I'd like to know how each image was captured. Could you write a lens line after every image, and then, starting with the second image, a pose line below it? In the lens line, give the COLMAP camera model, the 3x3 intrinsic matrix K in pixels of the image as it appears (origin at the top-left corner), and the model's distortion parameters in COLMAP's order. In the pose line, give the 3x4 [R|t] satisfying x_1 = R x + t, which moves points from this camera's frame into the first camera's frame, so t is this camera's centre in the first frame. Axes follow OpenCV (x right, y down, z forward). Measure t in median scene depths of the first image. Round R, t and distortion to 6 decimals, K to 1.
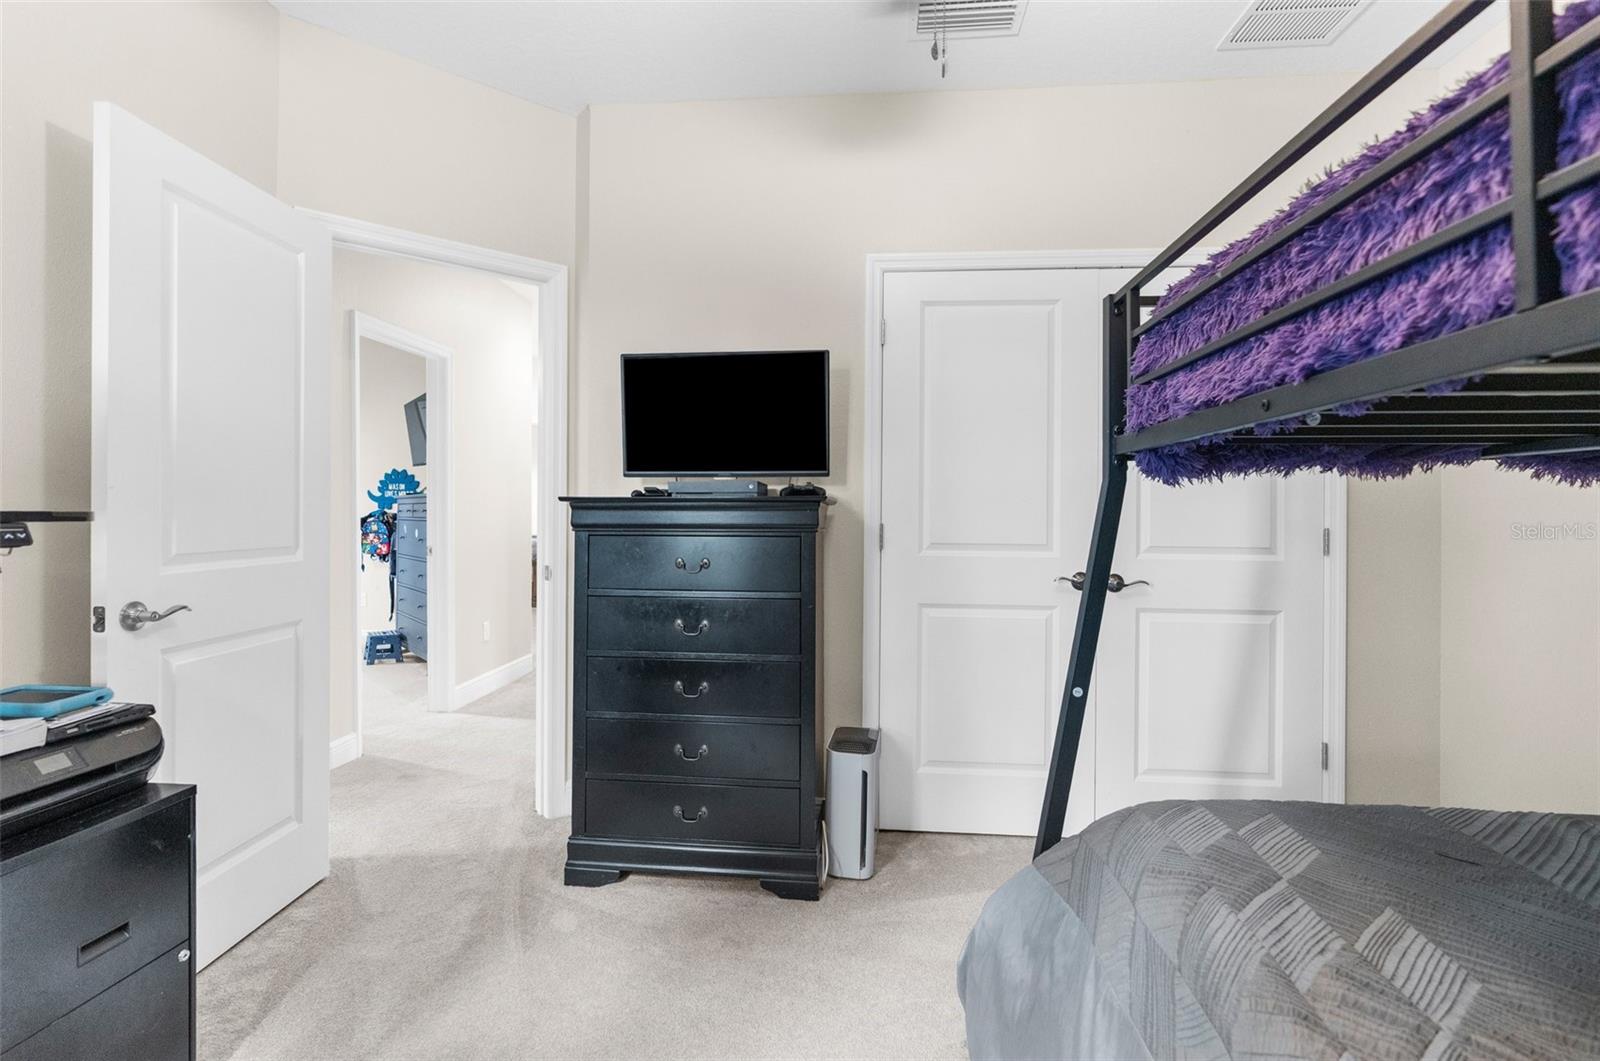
lens RADIAL K [[732.8, 0, 791.6], [0, 732.8, 519.1], [0, 0, 1]] dist [-0.010487, 0.003821]
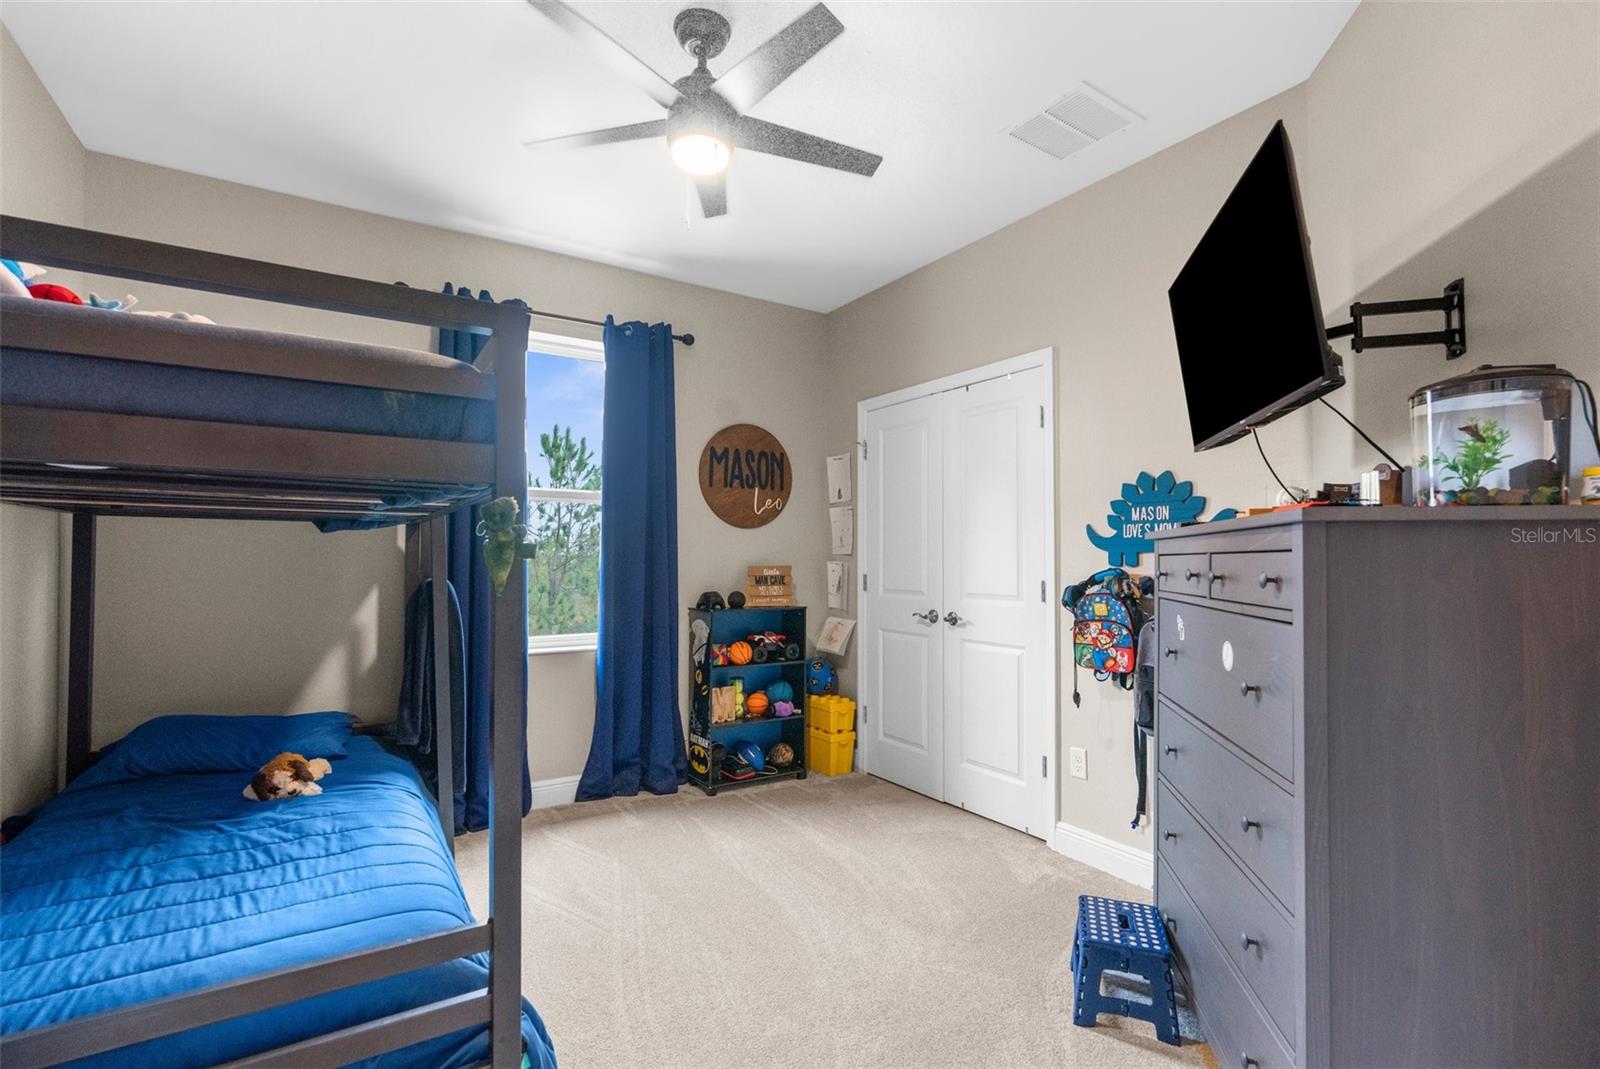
lens RADIAL K [[732.8, 0, 796.0], [0, 732.8, 542.9], [0, 0, 1]] dist [-0.010487, 0.003821]
pose [[0.599001, -0.021161, -0.800468, -0.330222], [-0.004930, 0.999534, -0.030113, -0.013654], [0.800733, 0.021984, 0.598618, 0.592846]]
